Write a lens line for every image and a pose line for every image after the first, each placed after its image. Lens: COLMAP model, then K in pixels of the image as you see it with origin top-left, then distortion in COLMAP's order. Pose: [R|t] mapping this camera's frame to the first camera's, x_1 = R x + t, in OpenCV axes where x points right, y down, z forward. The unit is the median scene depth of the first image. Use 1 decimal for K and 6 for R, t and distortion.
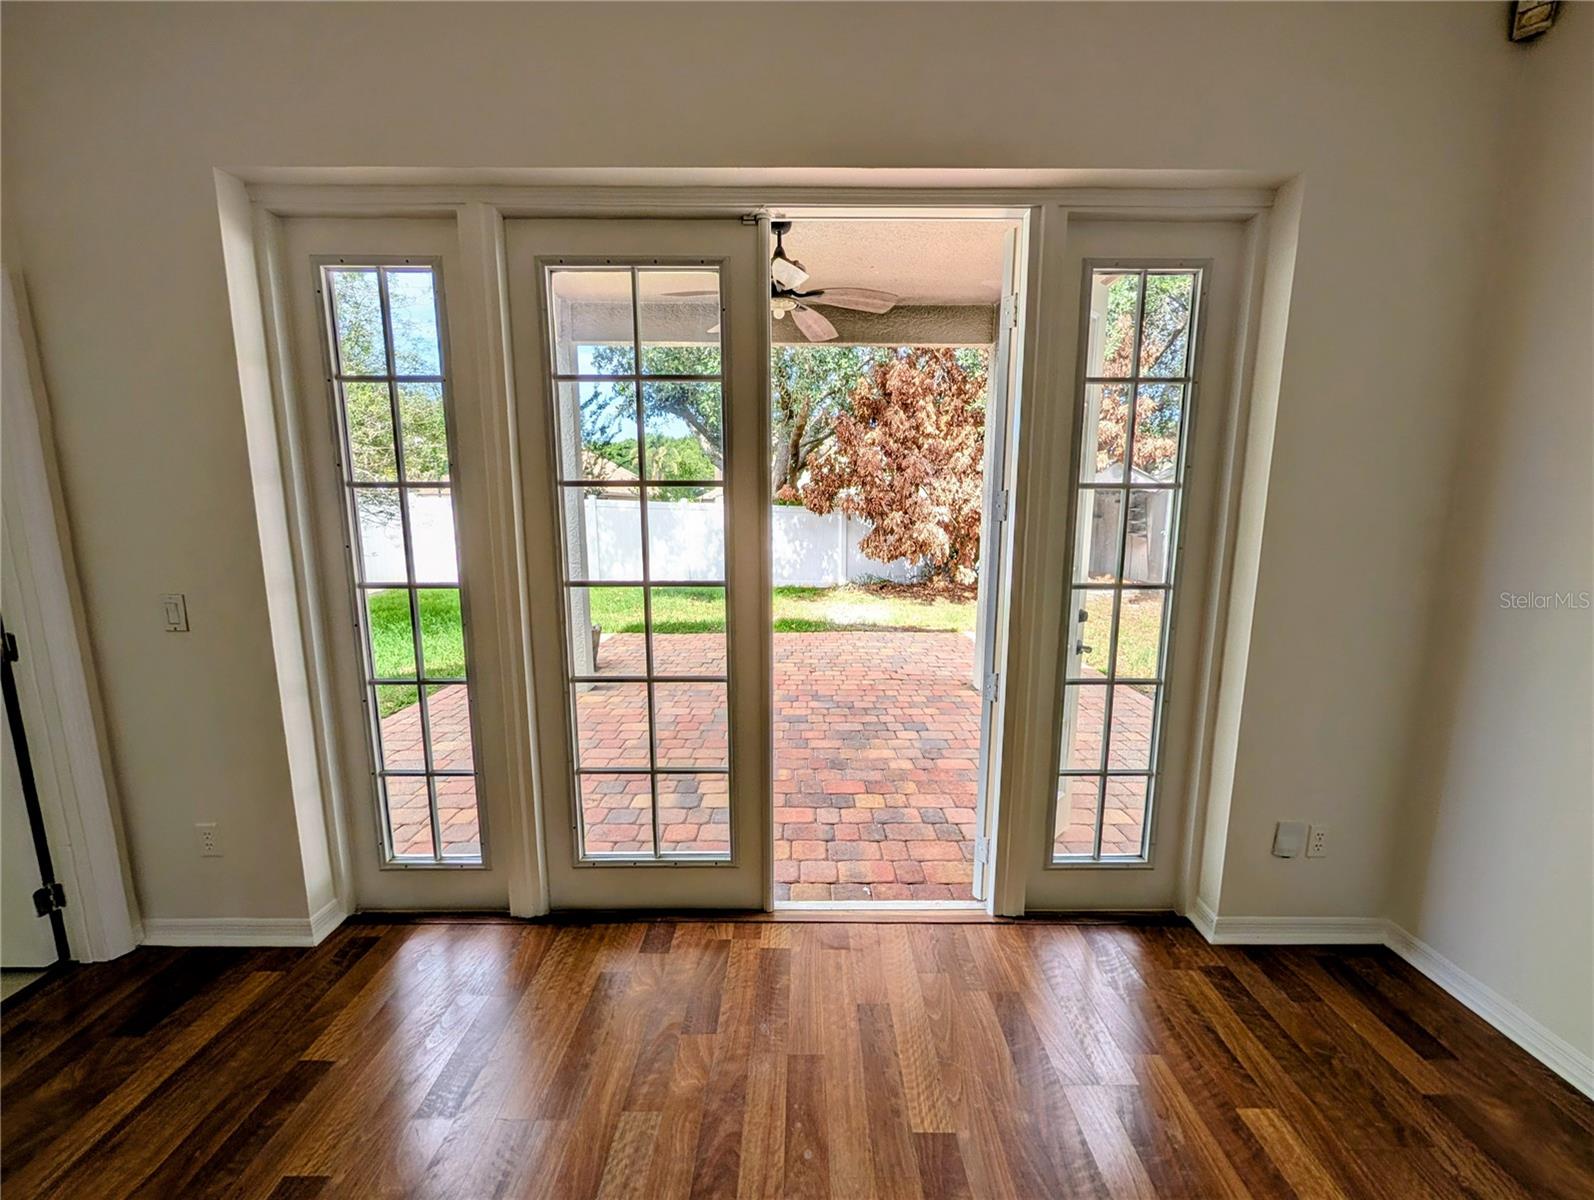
lens RADIAL K [[627.0, 0, 805.0], [0, 627.0, 595.3], [0, 0, 1]] dist [0.000087, 0.000376]
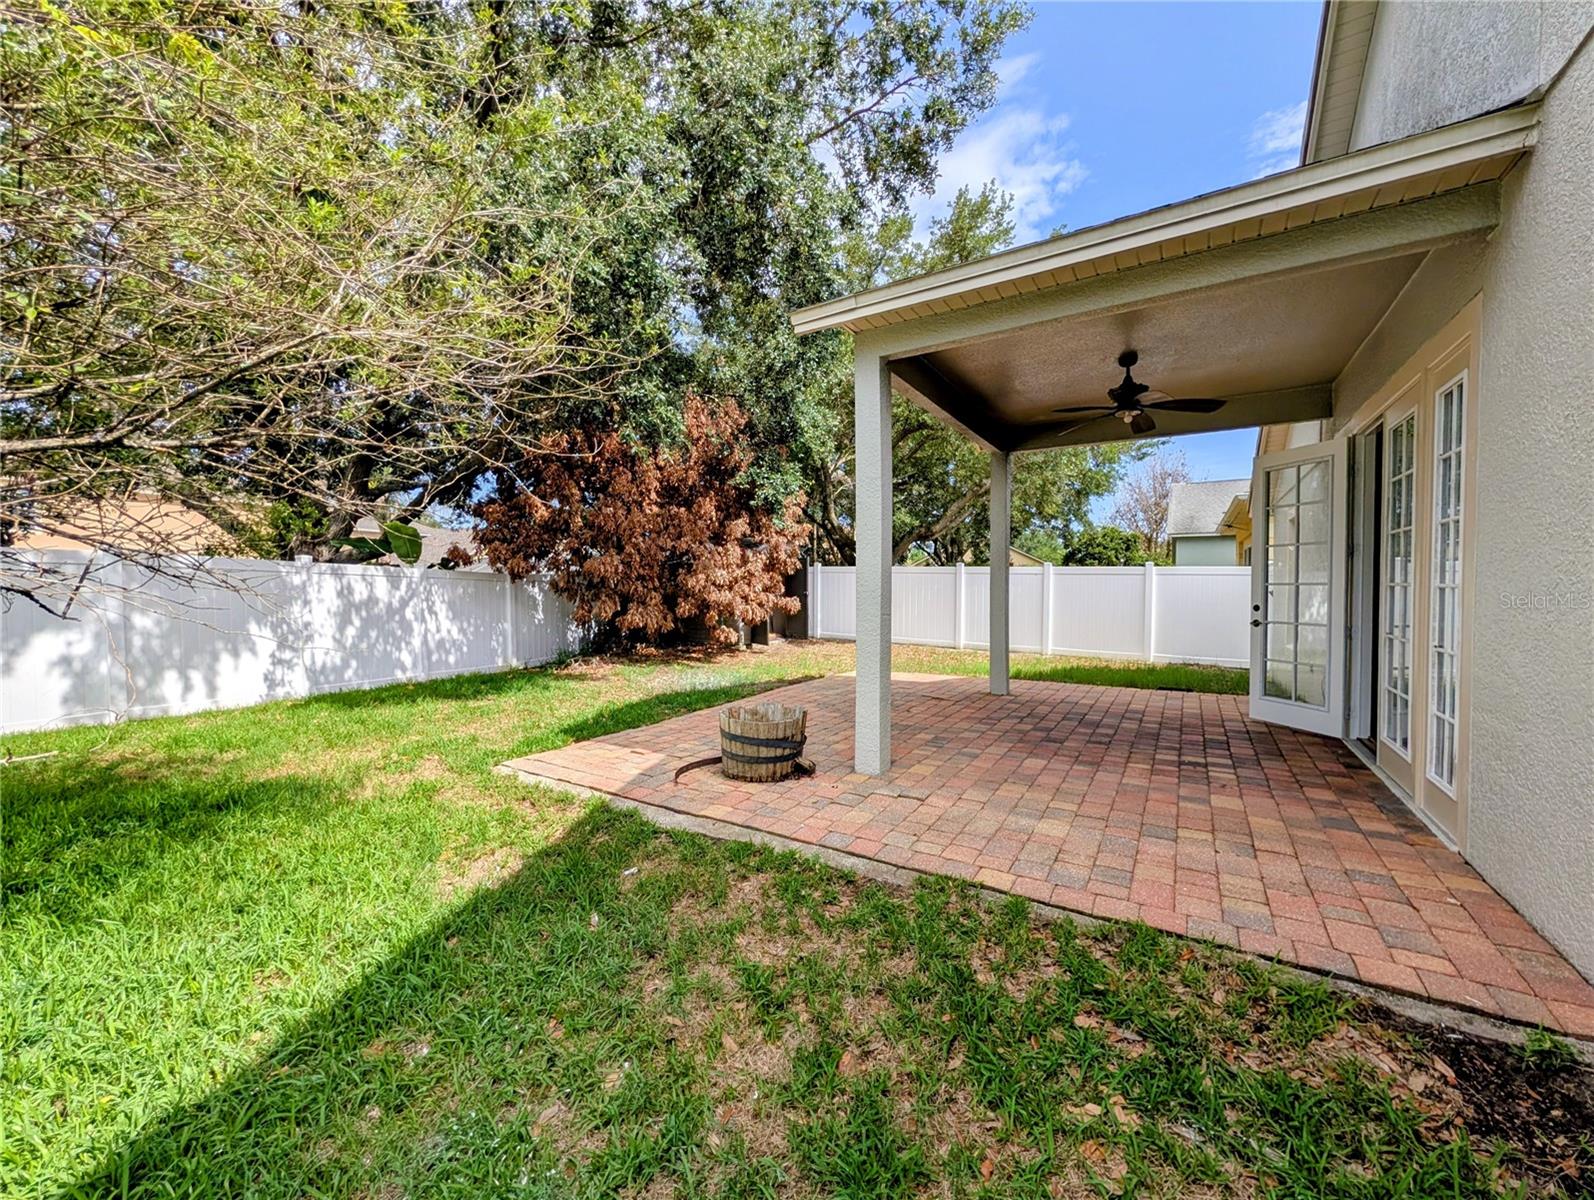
lens RADIAL K [[627.0, 0, 795.3], [0, 627.0, 595.1], [0, 0, 1]] dist [0.000087, 0.000376]
pose [[0.543983, -0.030552, 0.838540, -0.551964], [0.132855, 0.989867, -0.050120, -0.024497], [-0.828512, 0.138669, 0.542530, 0.314001]]
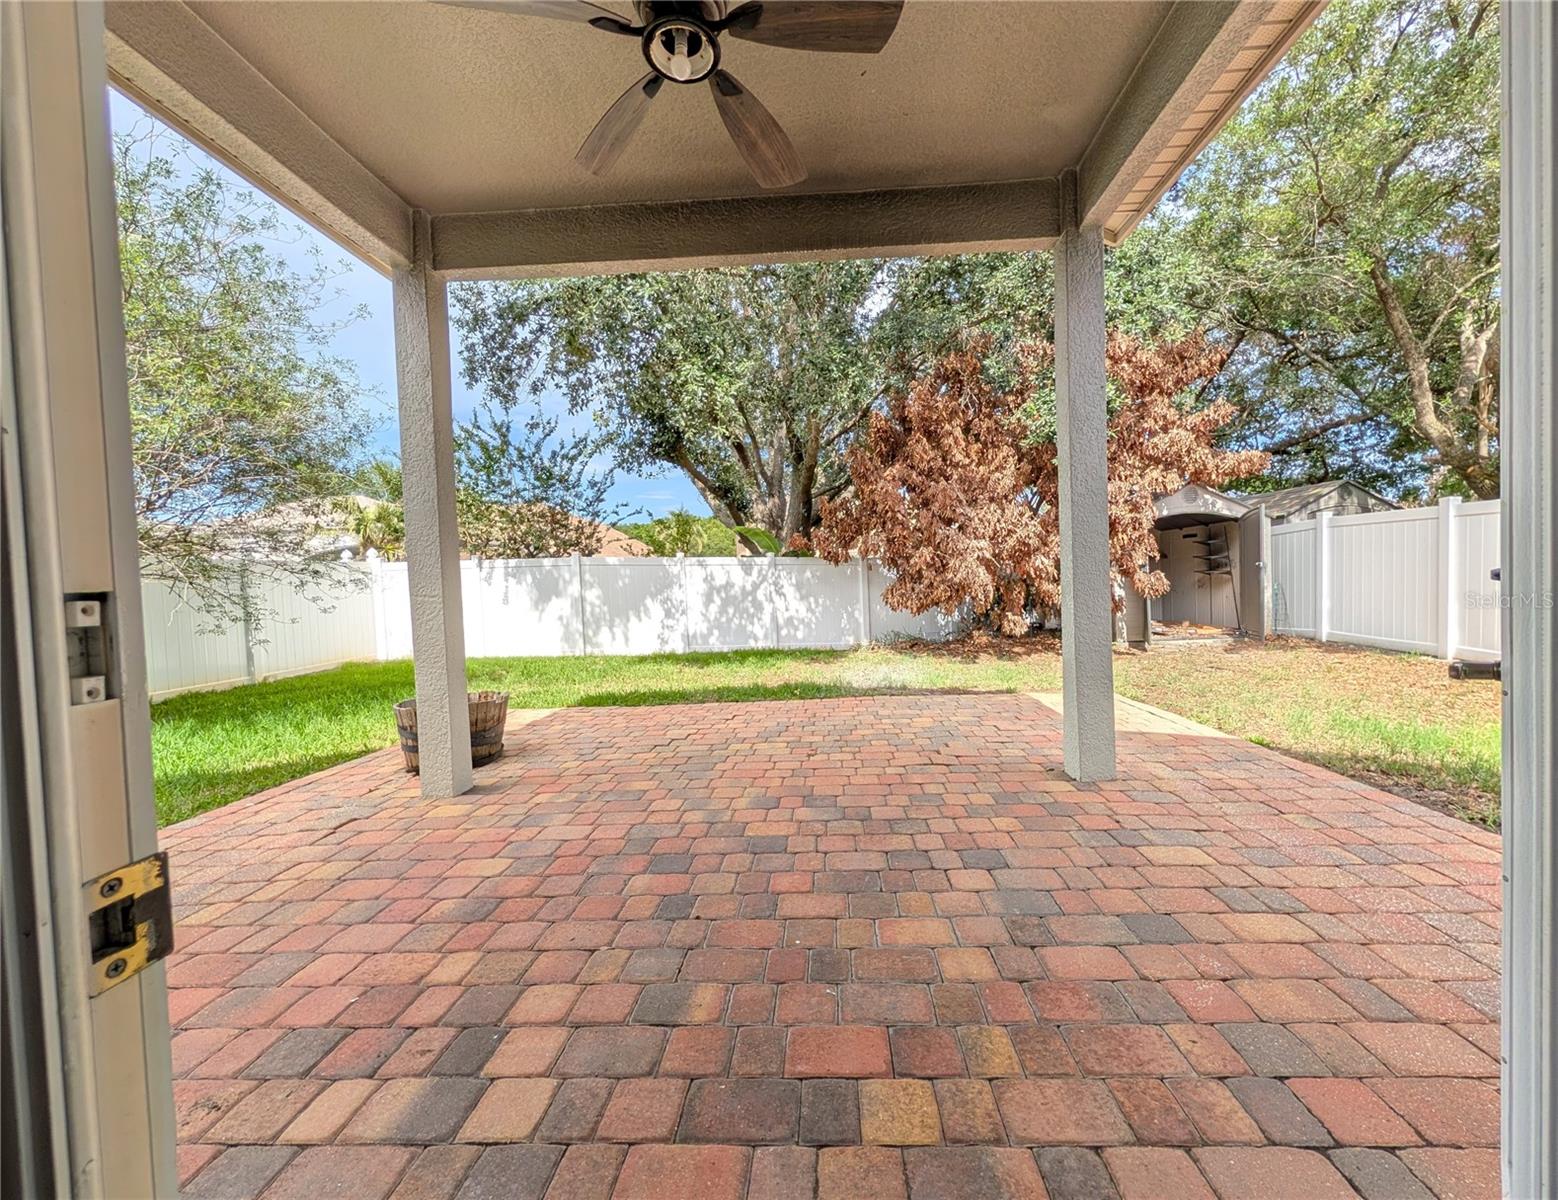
lens RADIAL K [[614.3, 0, 803.4], [0, 614.3, 601.2], [0, 0, 1]] dist [0.001089, 0.000120]
pose [[0.997990, -0.037663, -0.050960, 0.024708], [0.031661, 0.992993, -0.113854, 0.019452], [0.054891, 0.112012, 0.992190, 0.192699]]
